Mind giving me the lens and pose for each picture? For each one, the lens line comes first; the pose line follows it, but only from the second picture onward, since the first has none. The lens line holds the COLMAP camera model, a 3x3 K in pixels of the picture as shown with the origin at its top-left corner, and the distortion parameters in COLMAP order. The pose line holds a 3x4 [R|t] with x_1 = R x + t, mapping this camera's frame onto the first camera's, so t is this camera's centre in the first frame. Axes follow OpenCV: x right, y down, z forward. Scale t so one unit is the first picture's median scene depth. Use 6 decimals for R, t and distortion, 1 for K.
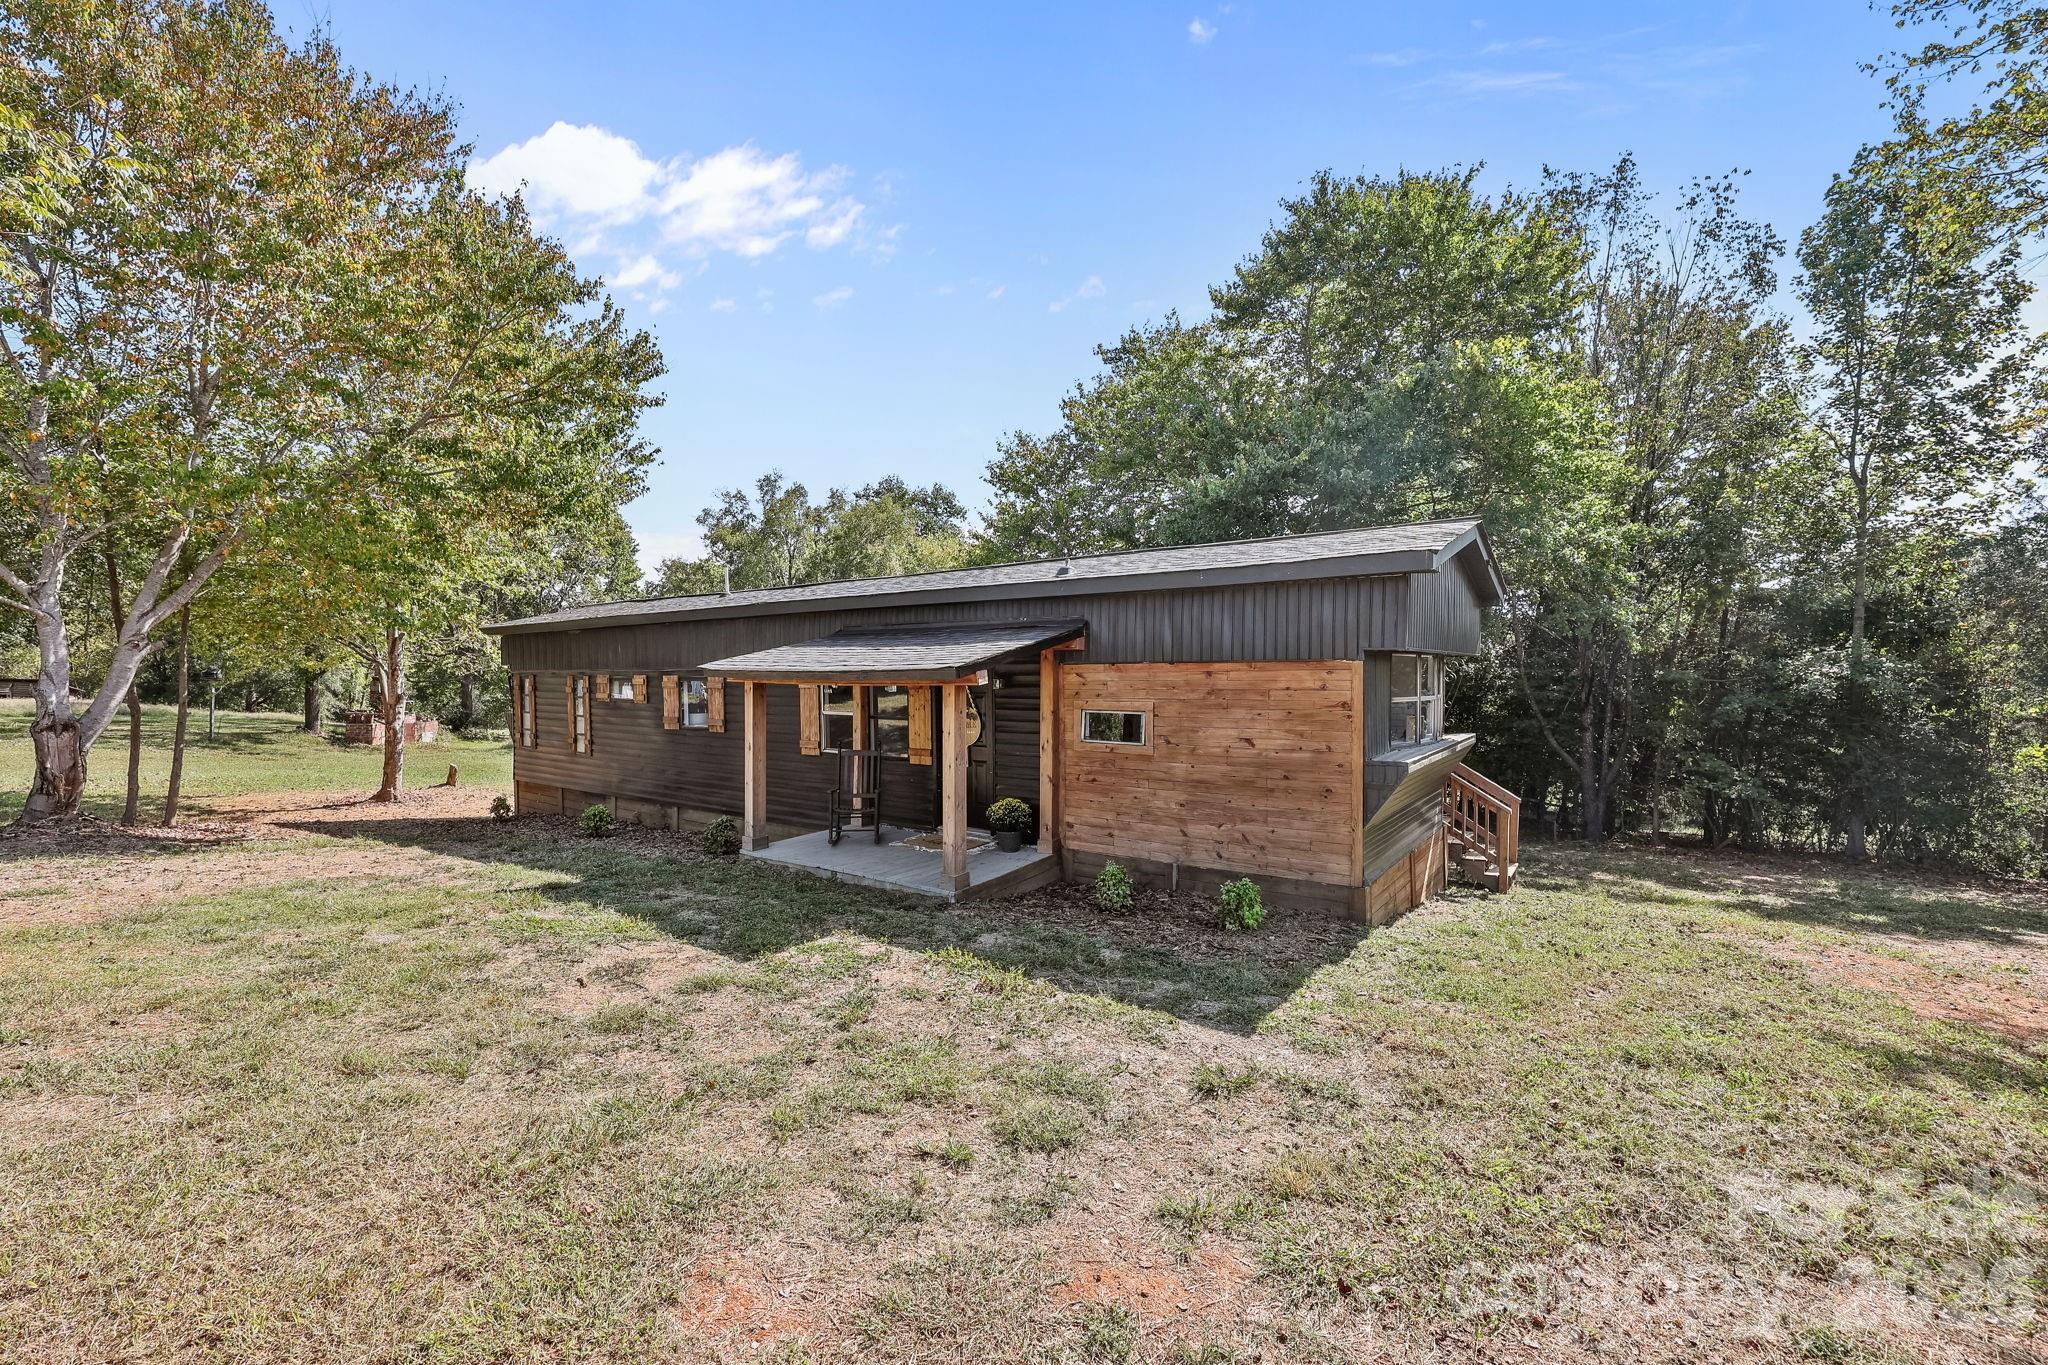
lens RADIAL K [[826.5, 0, 1028.6], [0, 826.5, 703.2], [0, 0, 1]] dist [-0.001622, -0.000058]
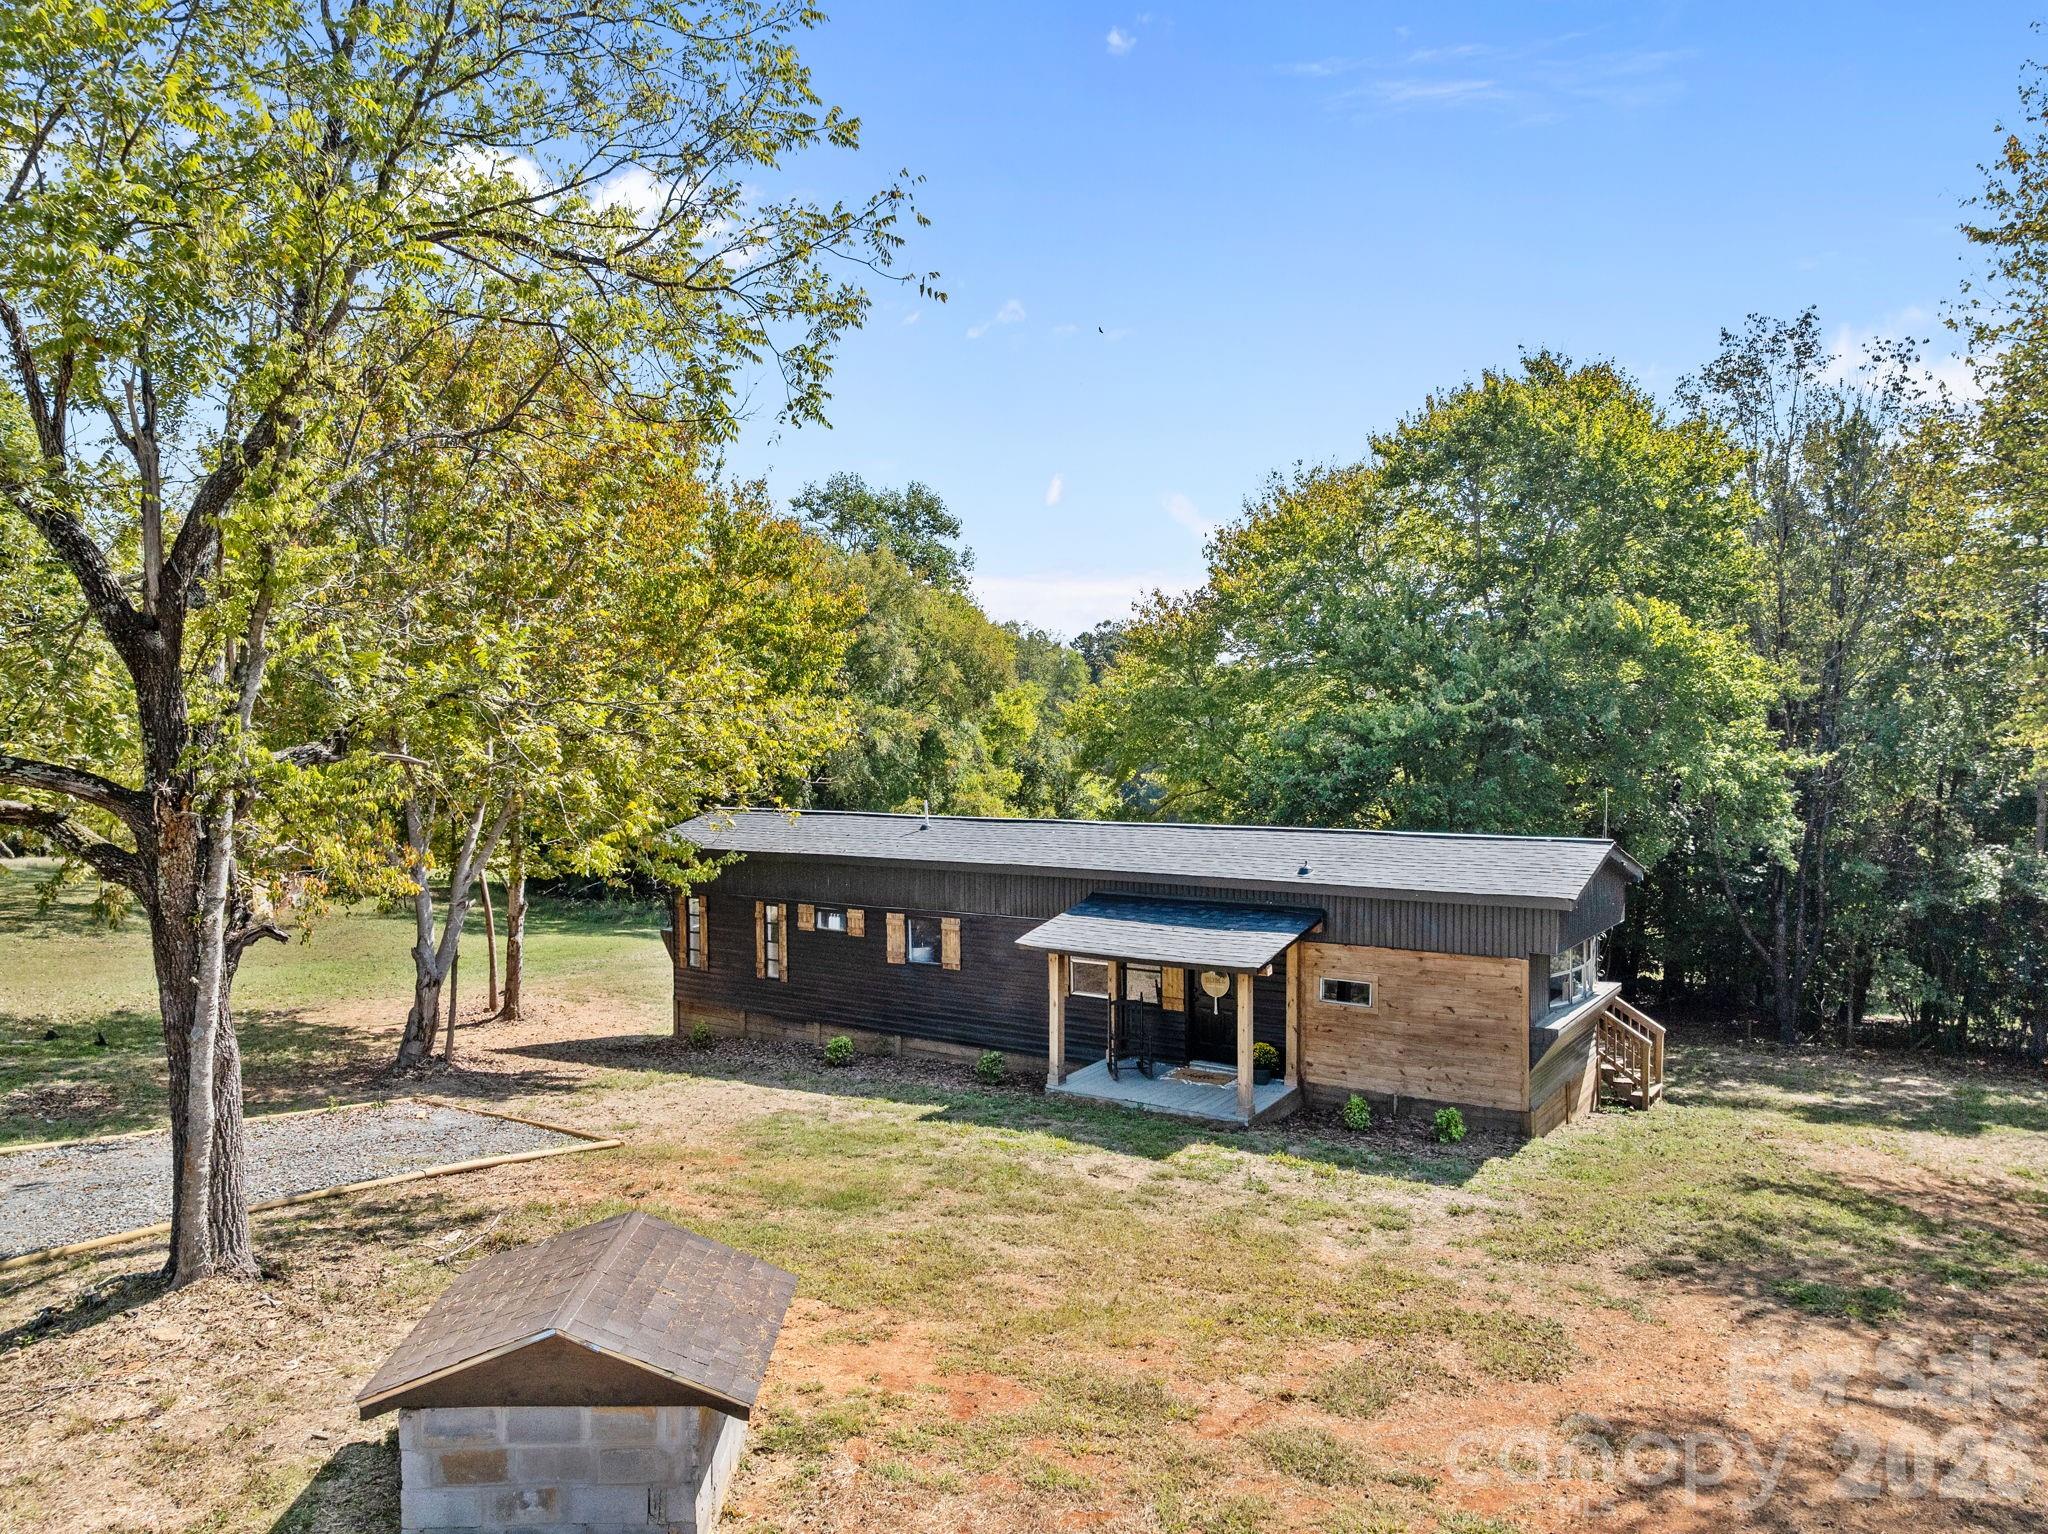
lens RADIAL K [[1390.3, 0, 1024.0], [0, 1390.3, 767.0], [0, 0, 1]] dist [-0.033478, -0.004908]
pose [[0.999813, -0.005768, 0.018473, -0.437984], [0.005844, 0.999975, -0.004065, -0.314641], [-0.018449, 0.004172, 0.999821, -1.178446]]
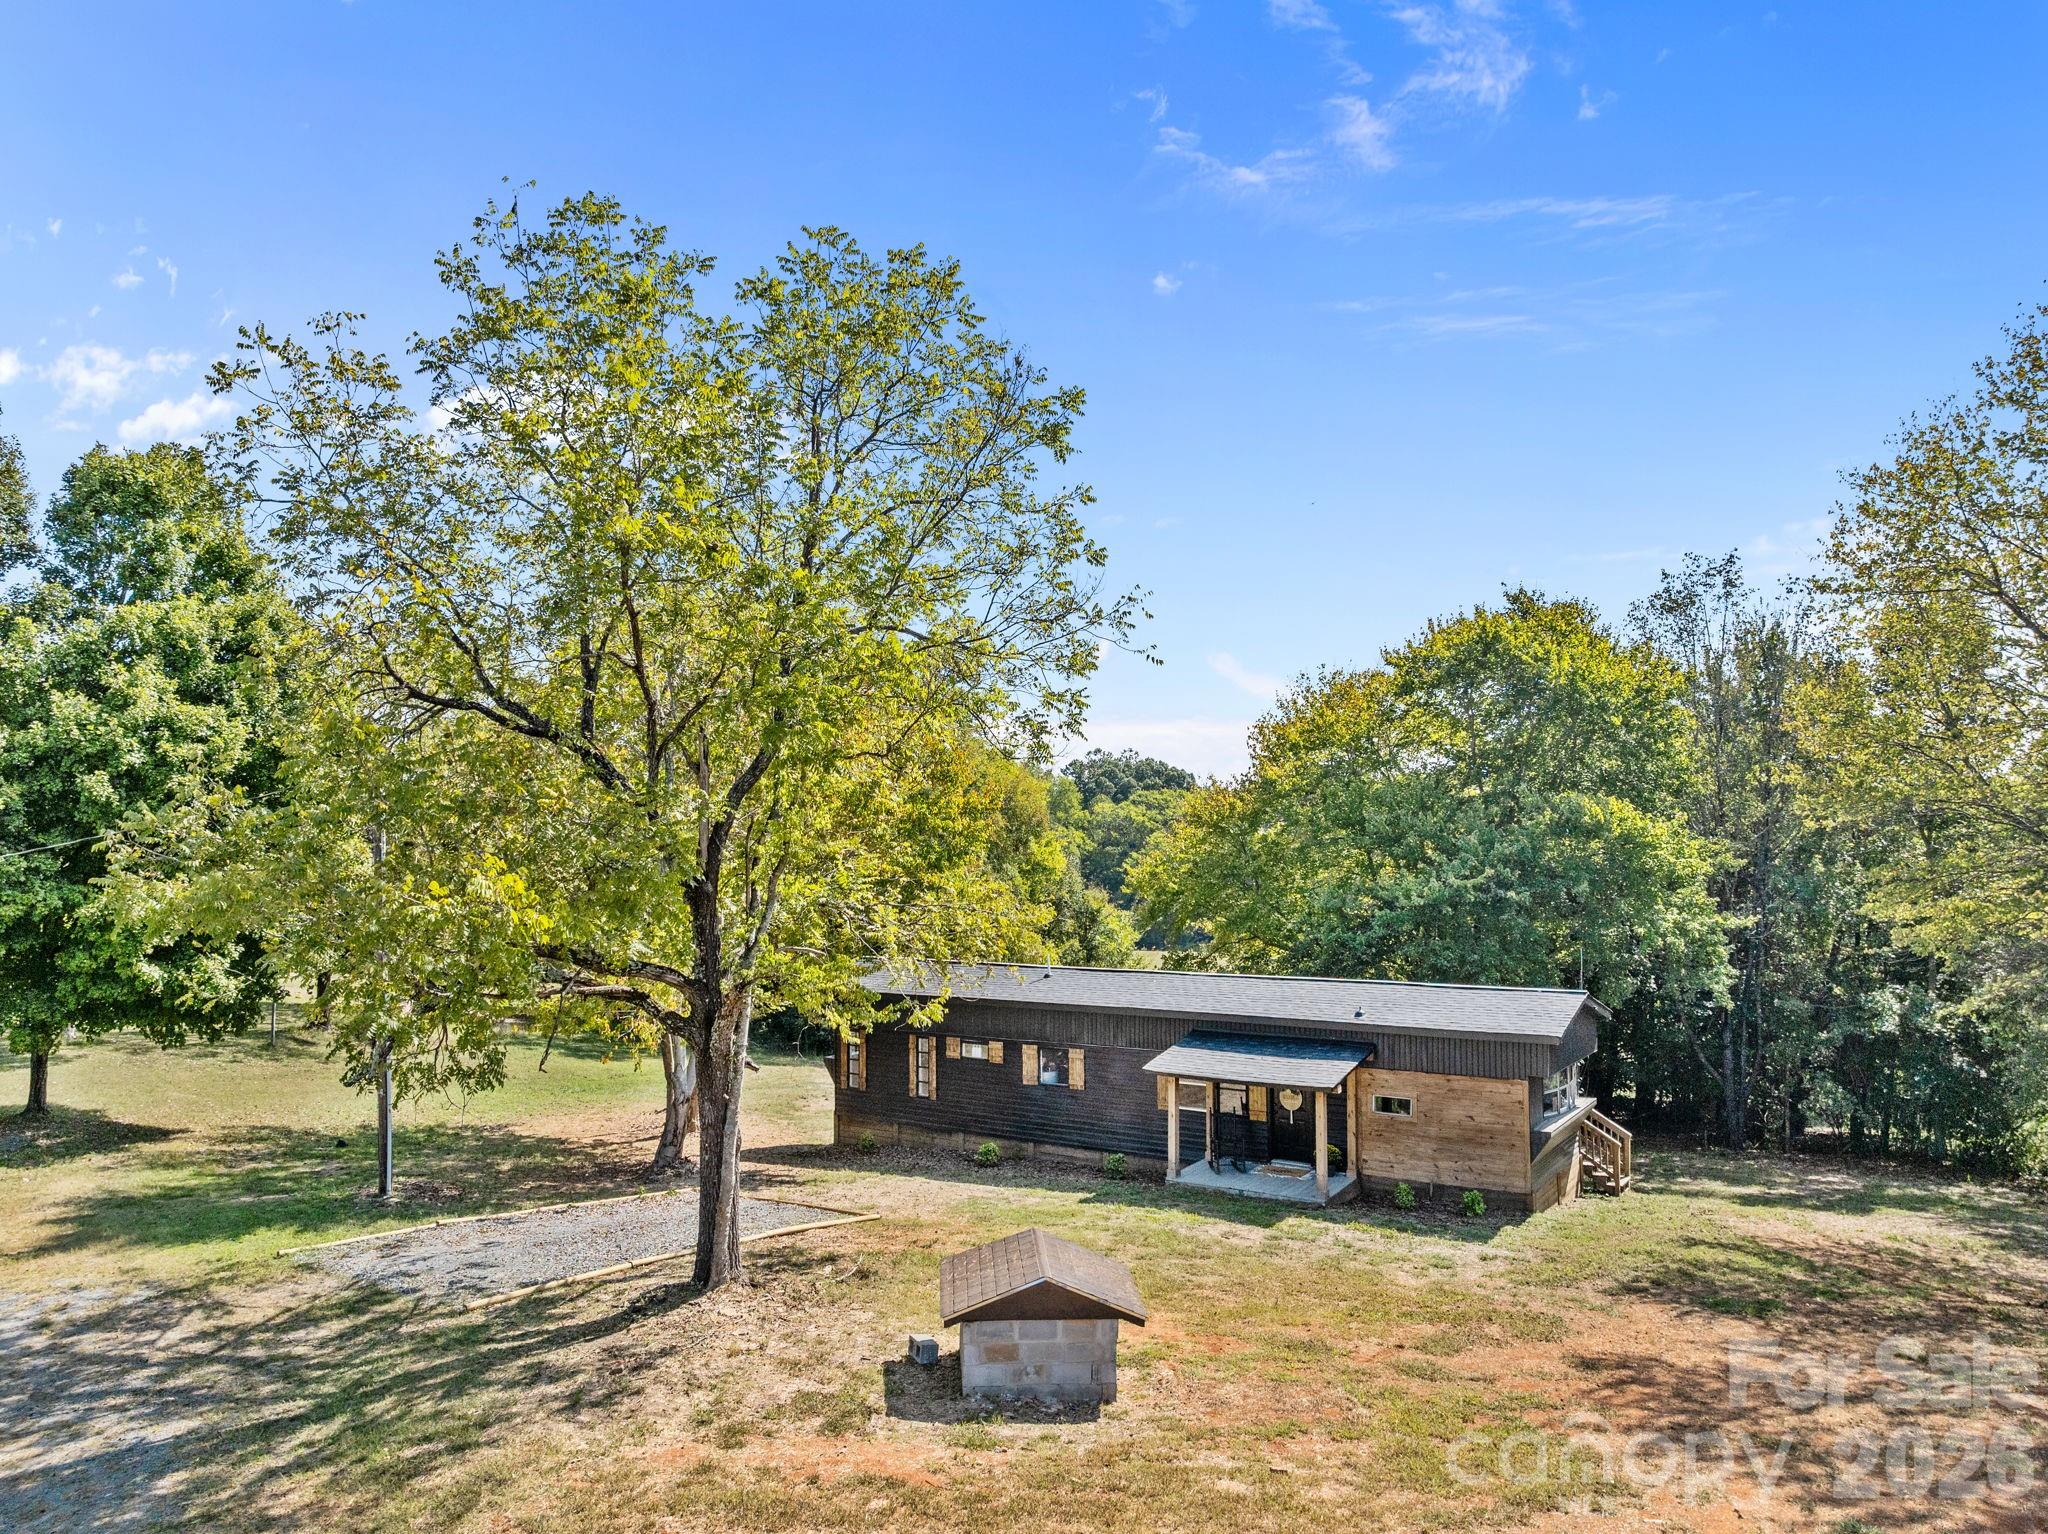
lens RADIAL K [[1390.3, 0, 1024.0], [0, 1390.3, 767.0], [0, 0, 1]] dist [-0.033478, -0.004908]
pose [[0.999389, -0.001097, 0.034936, -0.765180], [0.004206, 0.996021, -0.089017, -0.419235], [-0.034699, 0.089110, 0.995417, -1.935321]]
